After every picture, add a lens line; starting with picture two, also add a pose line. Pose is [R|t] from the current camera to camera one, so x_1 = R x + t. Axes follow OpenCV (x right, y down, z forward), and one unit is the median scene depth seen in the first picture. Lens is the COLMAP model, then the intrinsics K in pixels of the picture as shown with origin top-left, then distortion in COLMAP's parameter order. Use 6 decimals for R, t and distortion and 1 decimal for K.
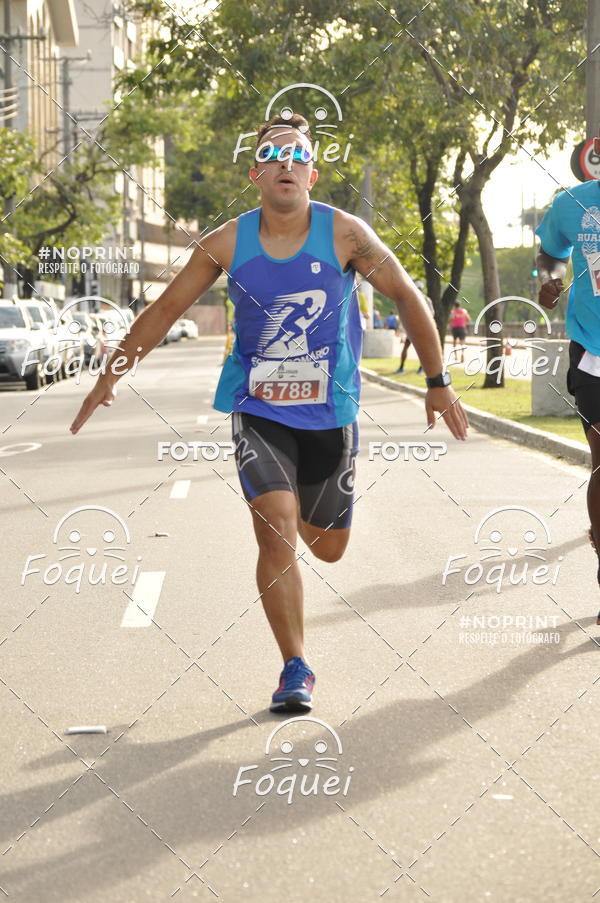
lens RADIAL K [[2852.0, 0, 312.1], [0, 2852.0, 451.2], [0, 0, 1]] dist [0.067912, 0.647938]
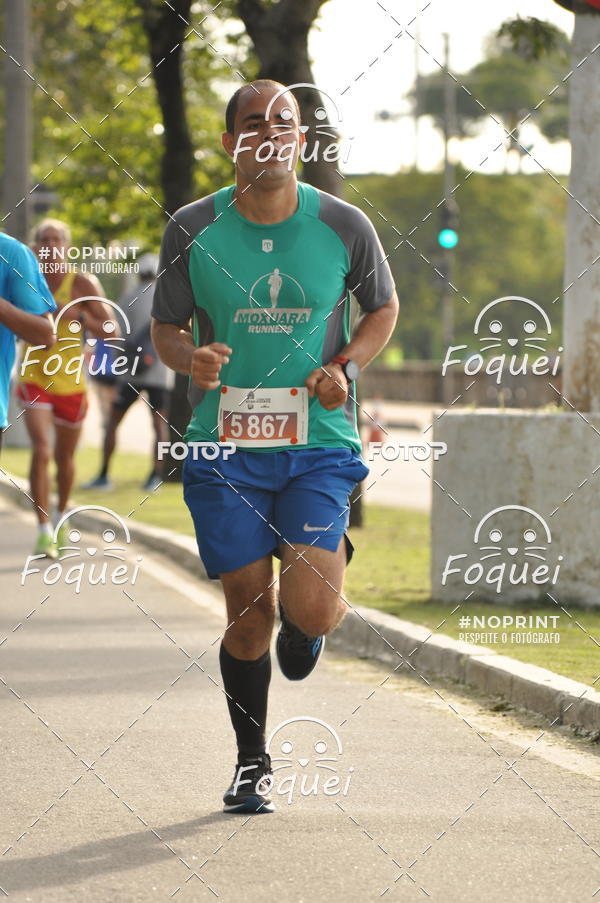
lens RADIAL K [[6399.5, 0, 315.1], [0, 6399.5, 453.7], [0, 0, 1]] dist [1.636333, 23.458414]
pose [[0.998716, 0.011918, 0.049231, 0.016918], [-0.010289, 0.999396, -0.033200, -0.003069], [-0.049597, 0.032650, 0.998235, 0.115327]]
